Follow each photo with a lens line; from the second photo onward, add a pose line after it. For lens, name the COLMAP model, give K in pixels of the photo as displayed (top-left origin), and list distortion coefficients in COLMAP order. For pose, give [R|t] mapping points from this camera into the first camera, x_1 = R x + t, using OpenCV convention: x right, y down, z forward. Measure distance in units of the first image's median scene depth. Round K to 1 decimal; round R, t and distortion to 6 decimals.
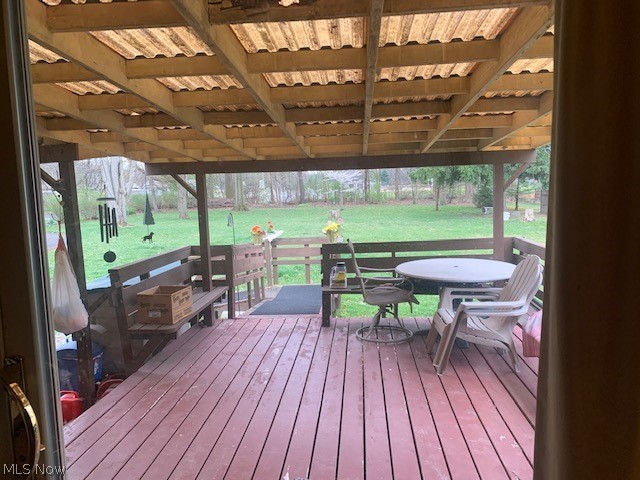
lens RADIAL K [[488.2, 0, 320.0], [0, 488.2, 240.0], [0, 0, 1]] dist [0.041710, -0.050253]
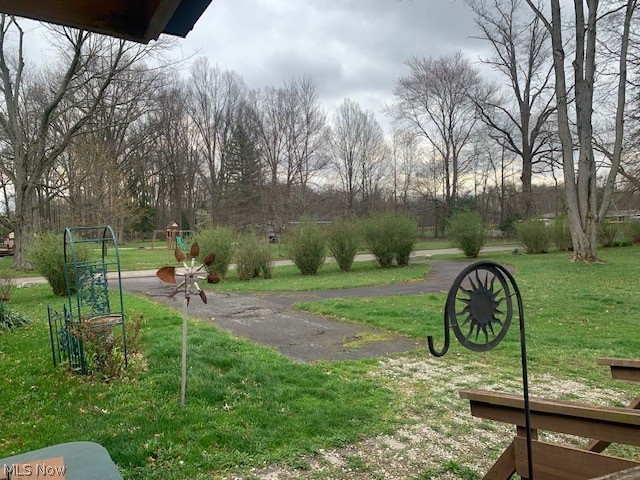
lens RADIAL K [[488.2, 0, 320.0], [0, 488.2, 240.0], [0, 0, 1]] dist [0.041710, -0.050253]
pose [[0.571389, 0.027038, -0.820234, -0.020914], [-0.076180, 0.996889, -0.020207, -0.014462], [0.817136, 0.074031, 0.571671, 0.227566]]
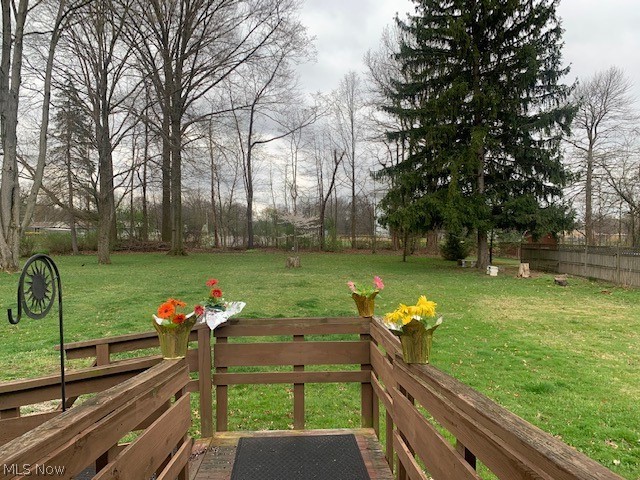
lens RADIAL K [[488.2, 0, 320.0], [0, 488.2, 240.0], [0, 0, 1]] dist [0.041710, -0.050253]
pose [[0.993094, 0.032688, 0.112676, -0.020904], [-0.021328, 0.994700, -0.100588, -0.010511], [-0.115367, 0.097491, 0.988527, 0.196564]]
